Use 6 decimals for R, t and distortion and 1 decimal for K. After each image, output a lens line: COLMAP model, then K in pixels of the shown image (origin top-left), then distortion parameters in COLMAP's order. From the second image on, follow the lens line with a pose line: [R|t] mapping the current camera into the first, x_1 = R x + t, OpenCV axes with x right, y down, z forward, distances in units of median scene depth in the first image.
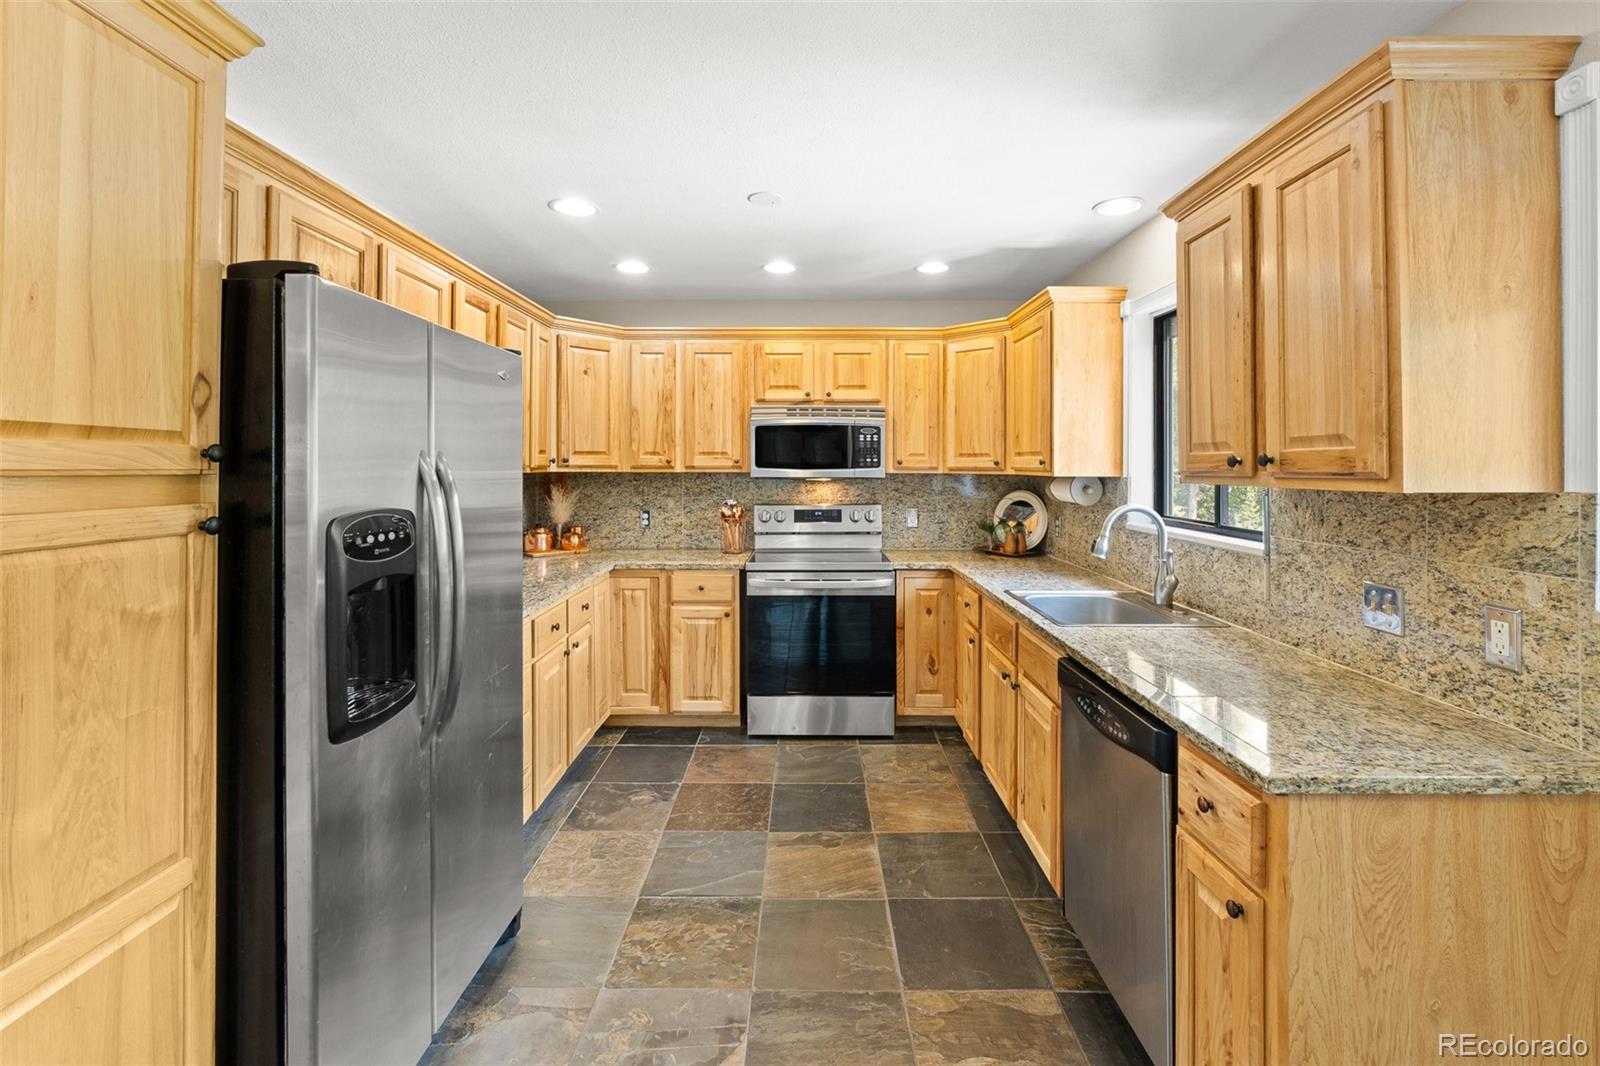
lens RADIAL K [[701.1, 0, 806.3], [0, 701.1, 470.0], [0, 0, 1]] dist [-0.008284, -0.000123]
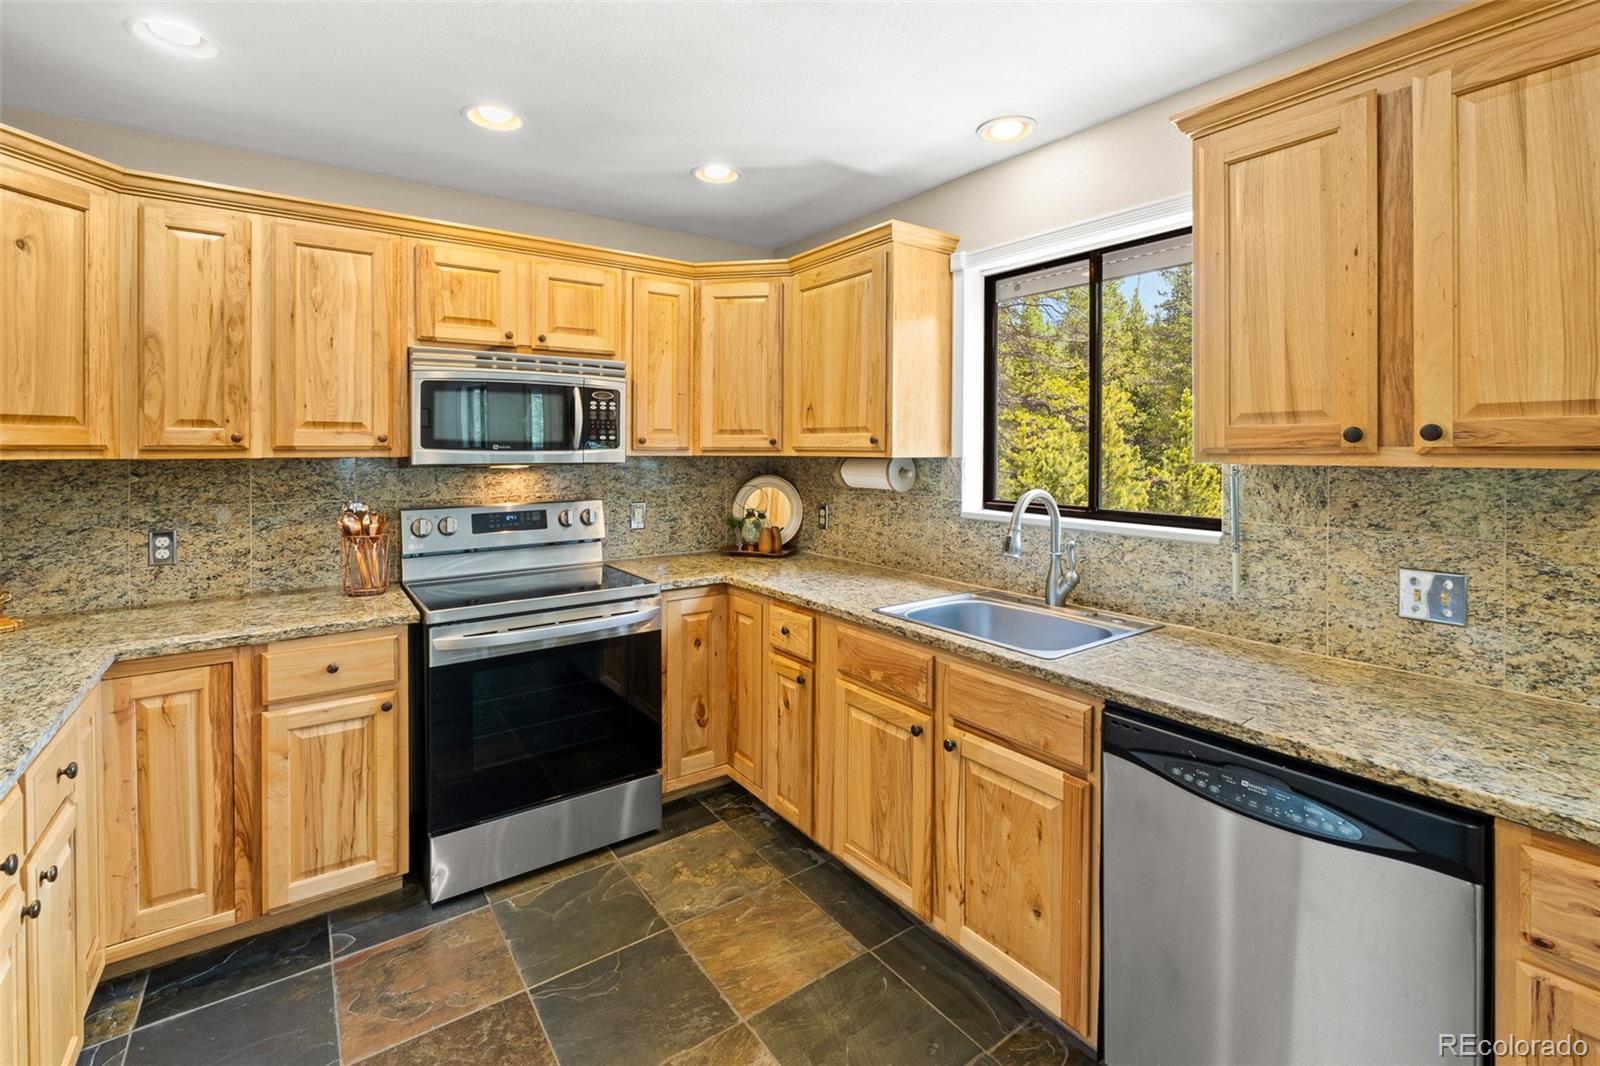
lens RADIAL K [[701.1, 0, 794.7], [0, 701.1, 453.4], [0, 0, 1]] dist [-0.008284, -0.000123]
pose [[0.811708, -0.006646, 0.584026, -0.173670], [0.007042, 0.999974, 0.001593, 0.001677], [-0.584021, 0.002819, 0.811734, 0.343186]]
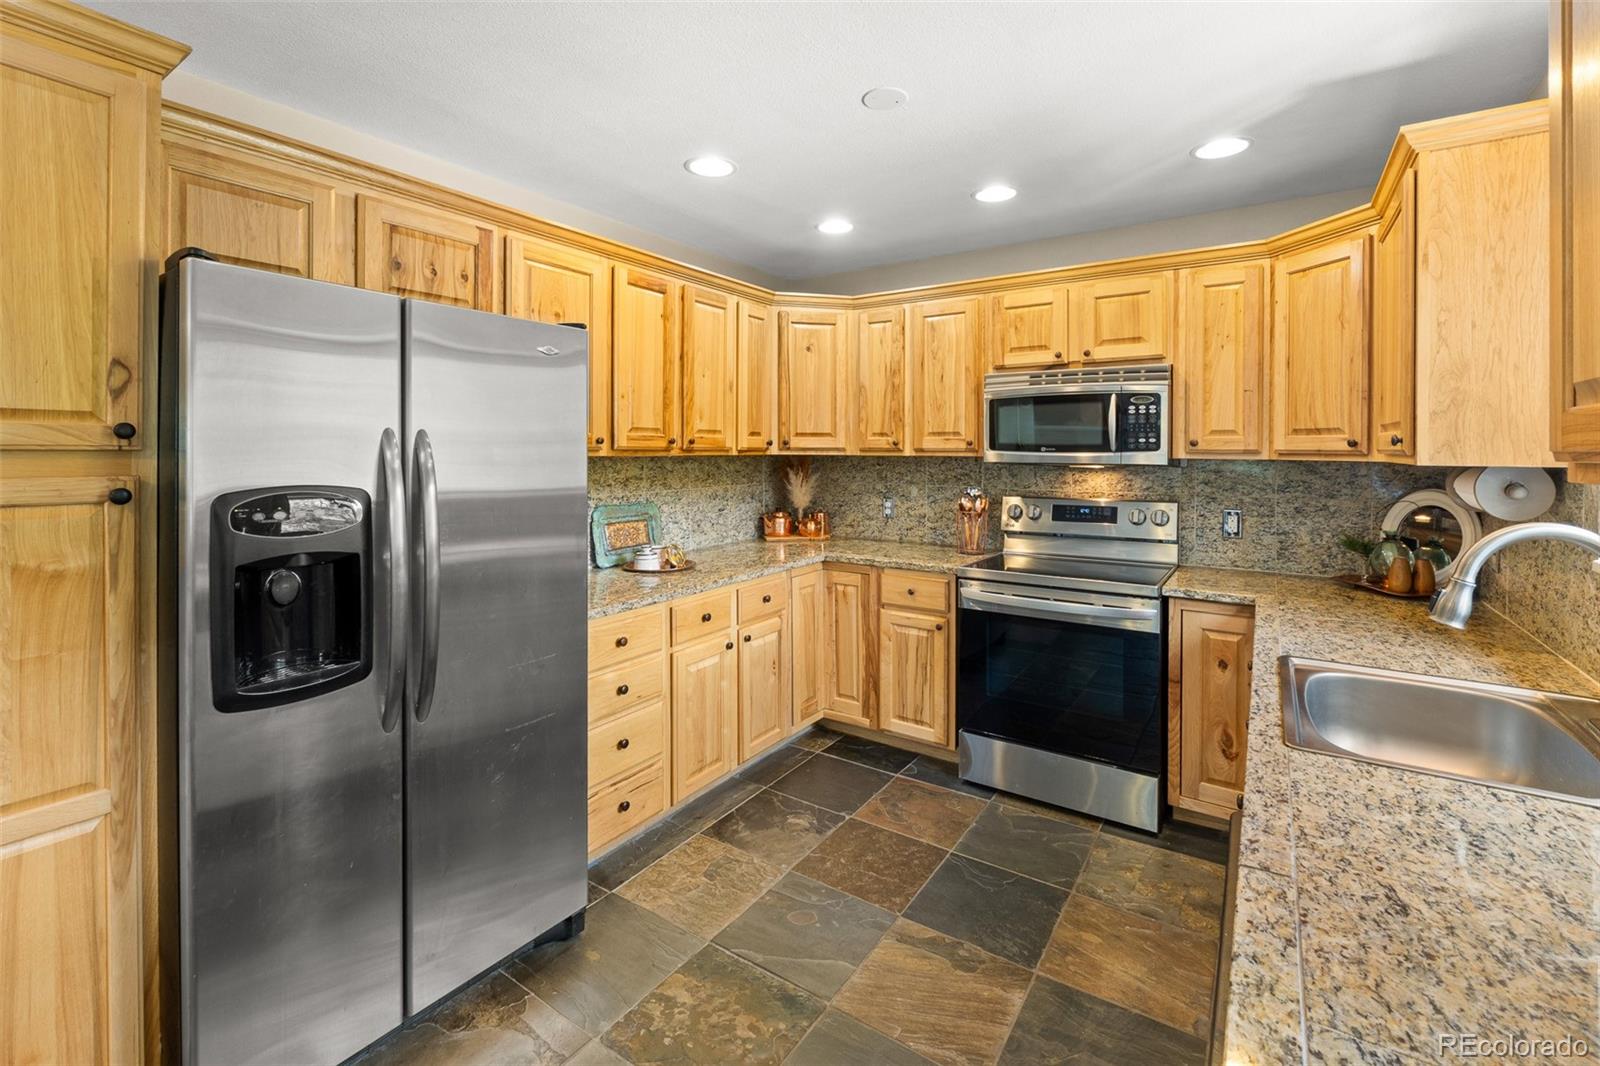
lens RADIAL K [[701.1, 0, 807.7], [0, 701.1, 462.2], [0, 0, 1]] dist [-0.008284, -0.000123]
pose [[0.830859, 0.010893, -0.556376, 0.216860], [-0.005878, 0.999924, 0.010799, 0.002579], [0.556451, -0.005703, 0.830861, 0.224076]]
